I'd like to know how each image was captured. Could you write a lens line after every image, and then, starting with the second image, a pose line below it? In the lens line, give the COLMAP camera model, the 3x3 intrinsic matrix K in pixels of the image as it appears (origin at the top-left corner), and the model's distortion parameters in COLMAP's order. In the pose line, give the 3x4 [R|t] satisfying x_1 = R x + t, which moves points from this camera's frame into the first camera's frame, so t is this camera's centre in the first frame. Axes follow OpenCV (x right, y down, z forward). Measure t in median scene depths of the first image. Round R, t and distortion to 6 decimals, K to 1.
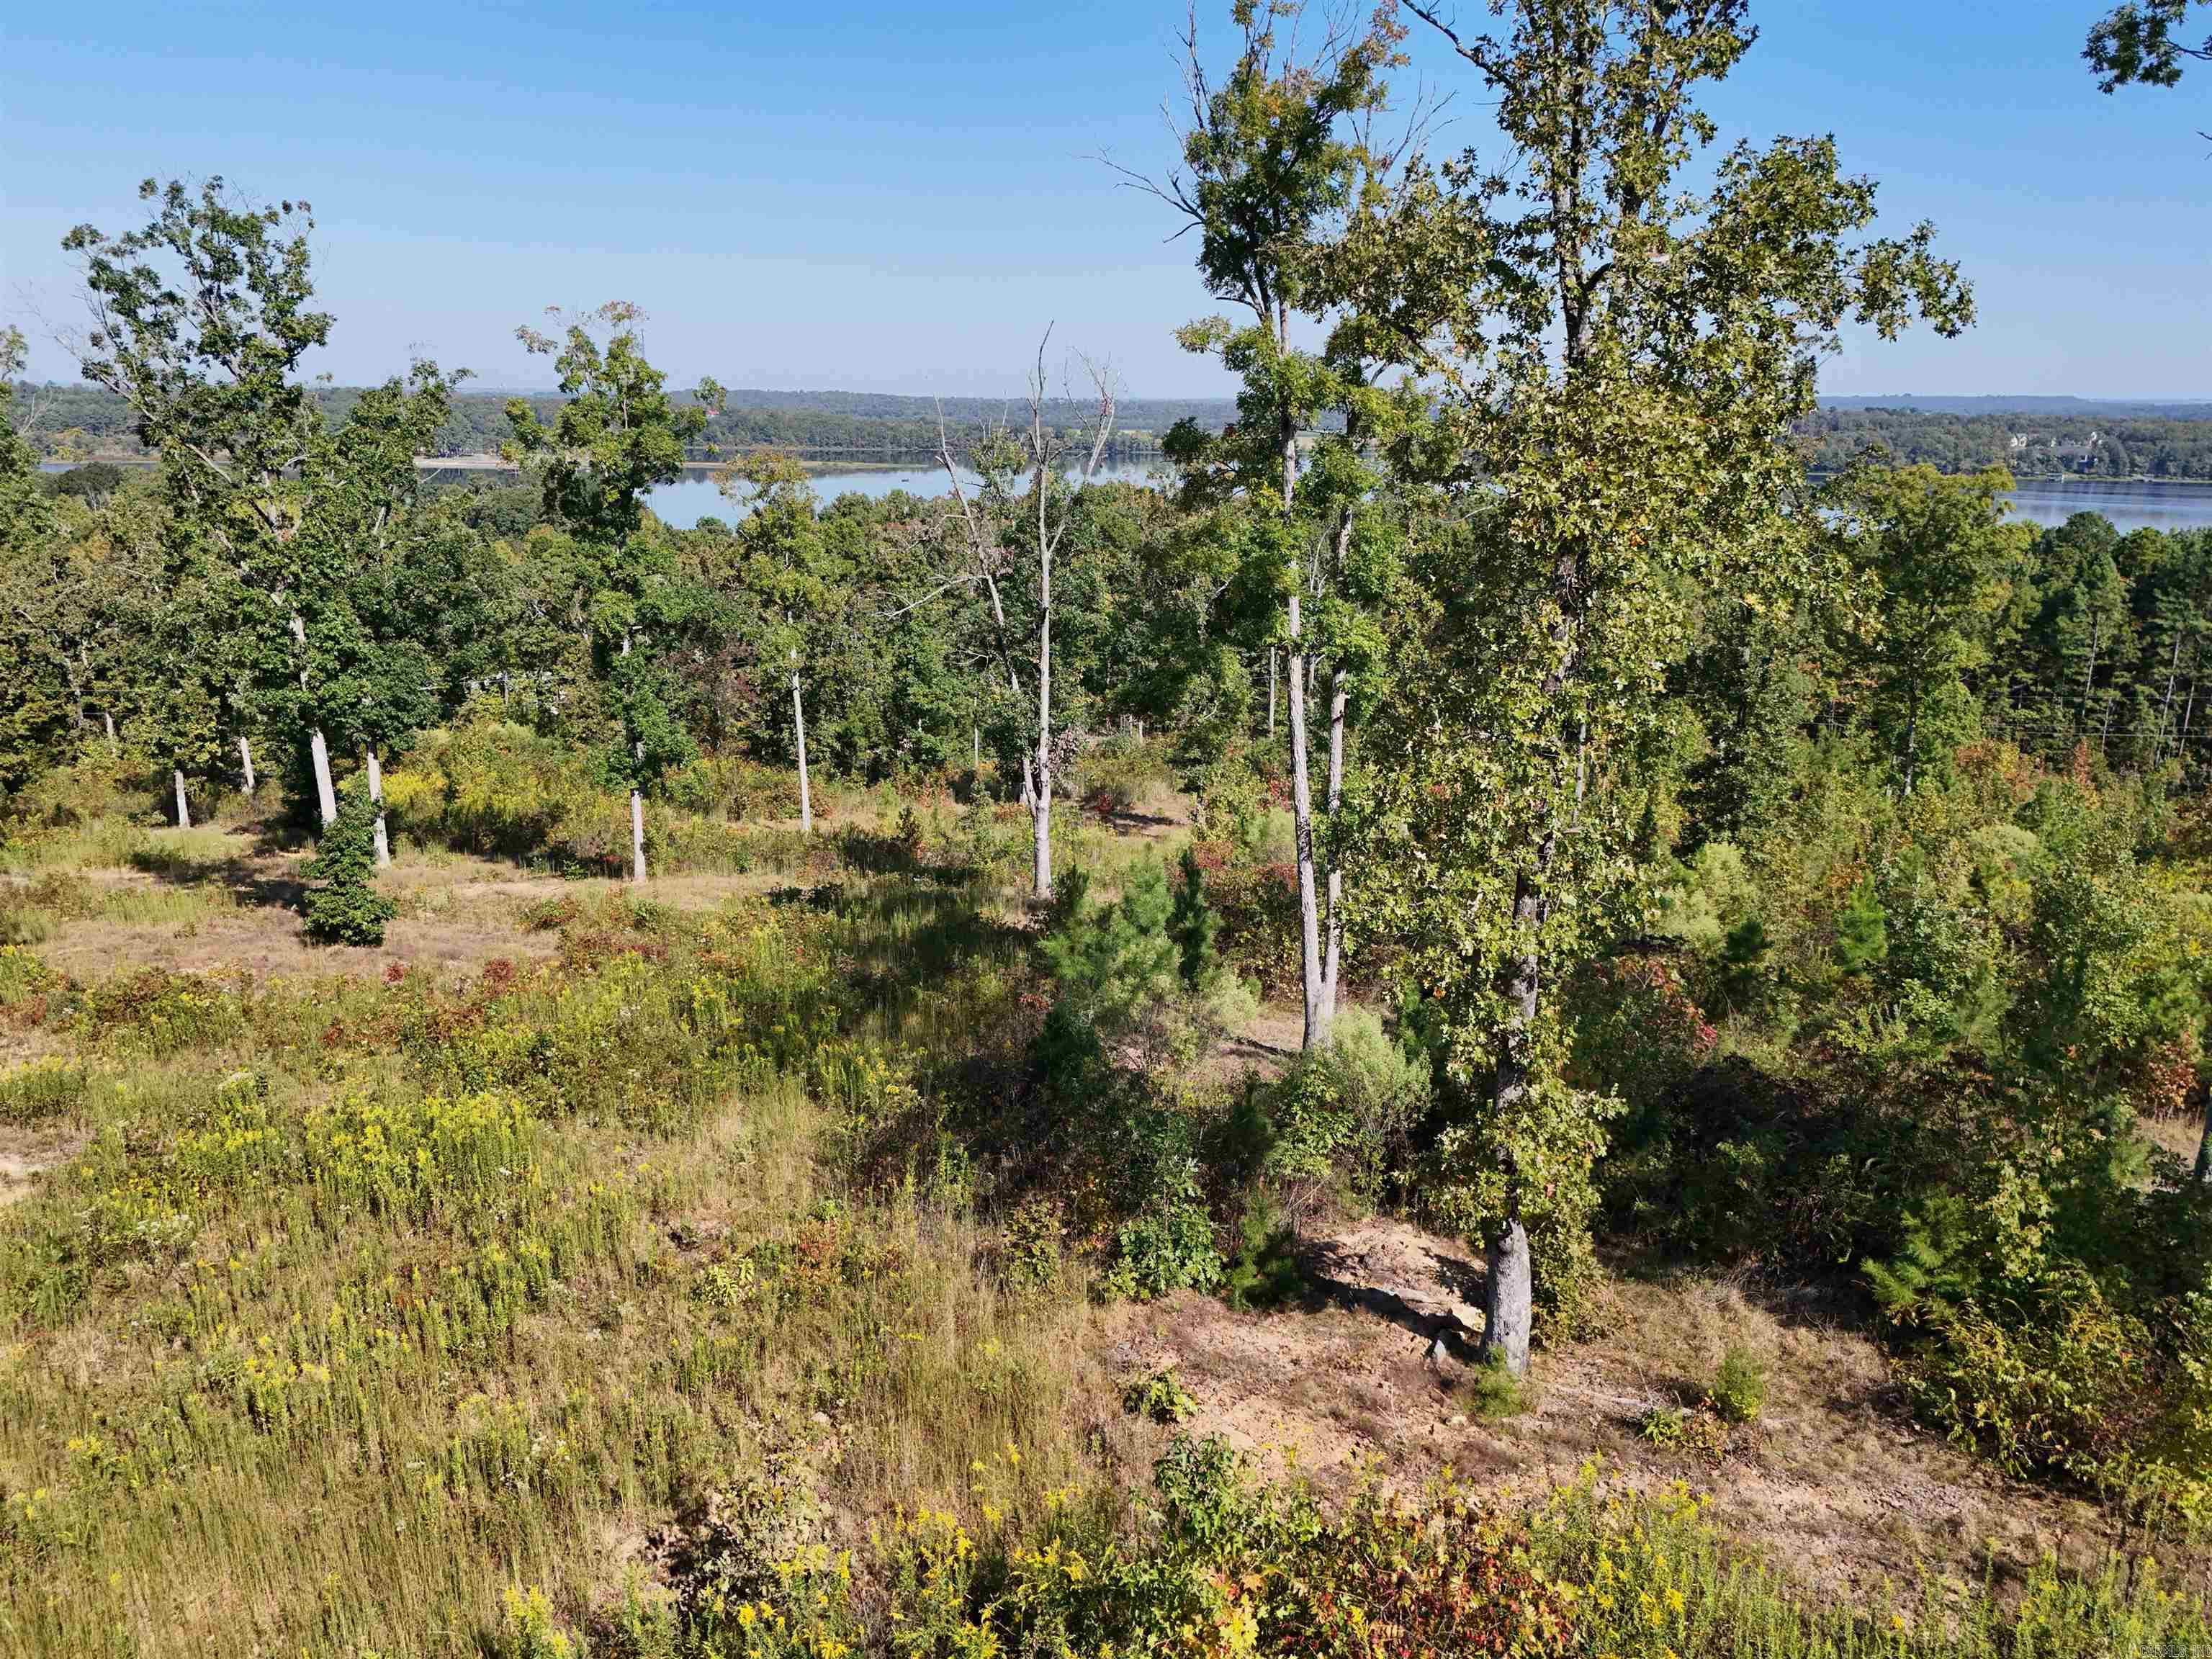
lens RADIAL K [[1553.3, 0, 1104.2], [0, 1553.3, 830.2], [0, 0, 1]] dist [-0.002584, -0.000299]
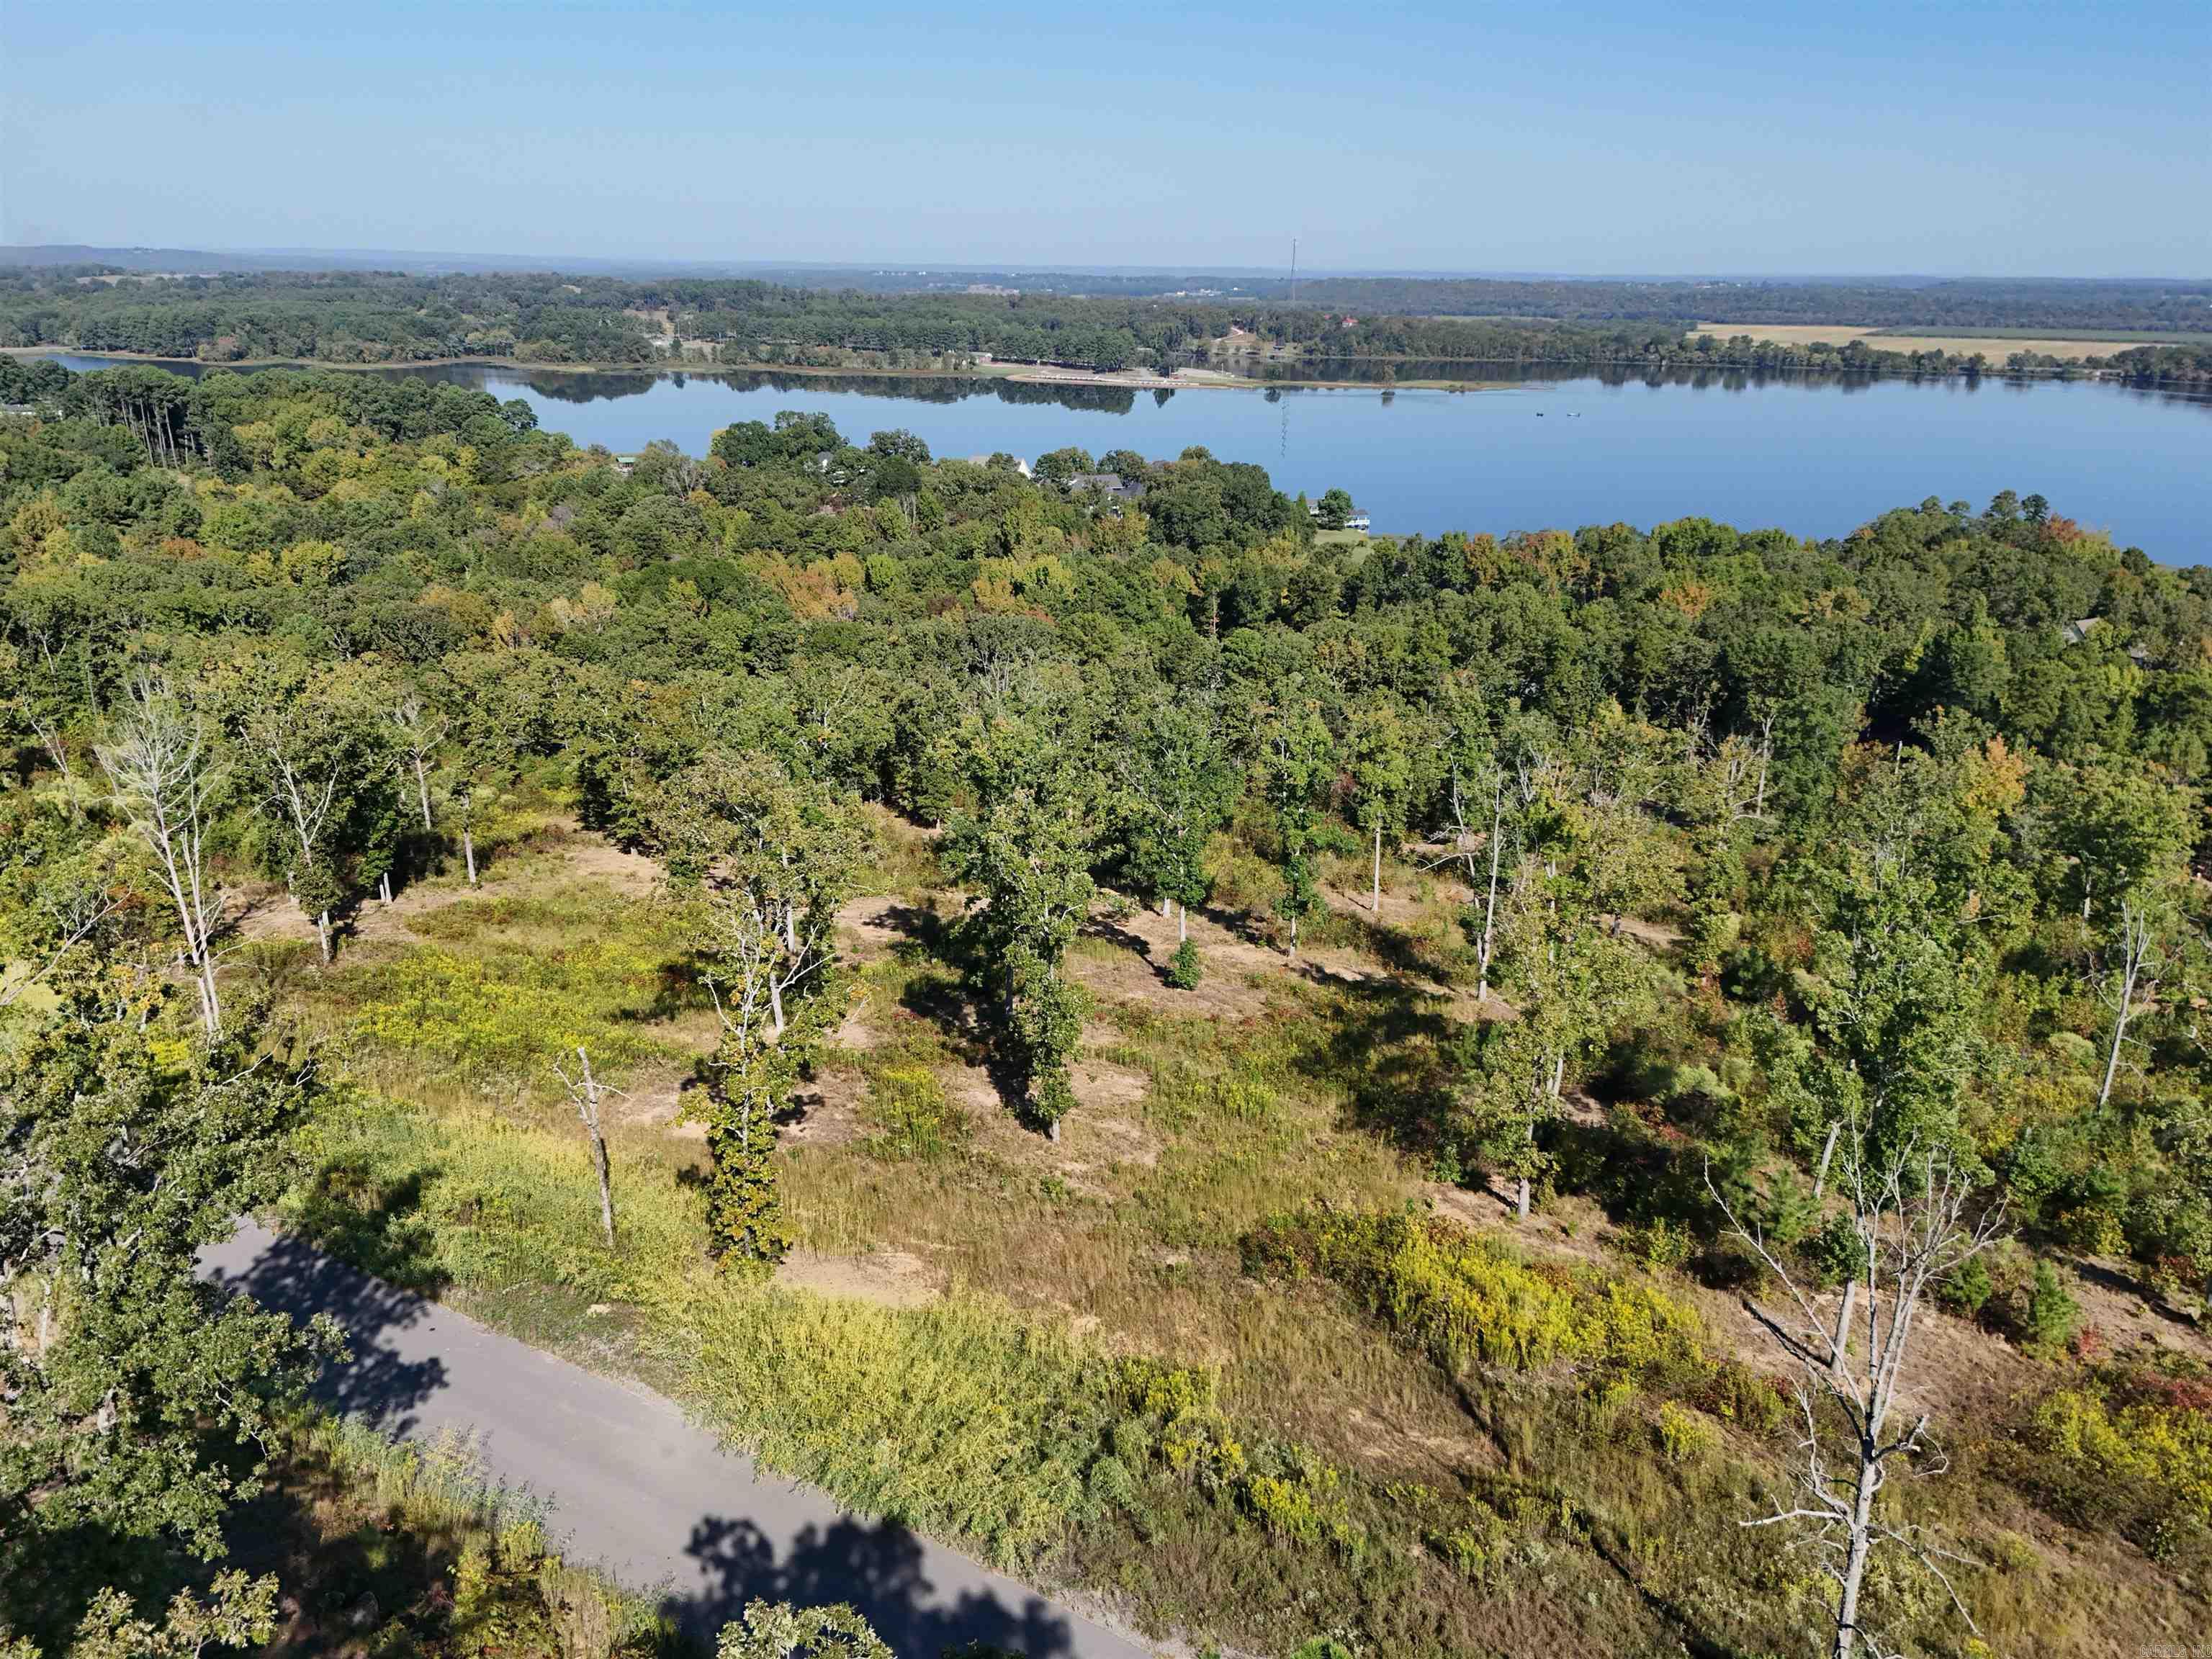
lens RADIAL K [[1553.3, 0, 1106.6], [0, 1553.3, 831.1], [0, 0, 1]] dist [-0.002584, -0.000299]
pose [[0.928257, 0.125991, -0.349951, 0.469592], [-0.099706, 0.990735, 0.092214, -0.780523], [0.358327, -0.050706, 0.932218, -2.661623]]
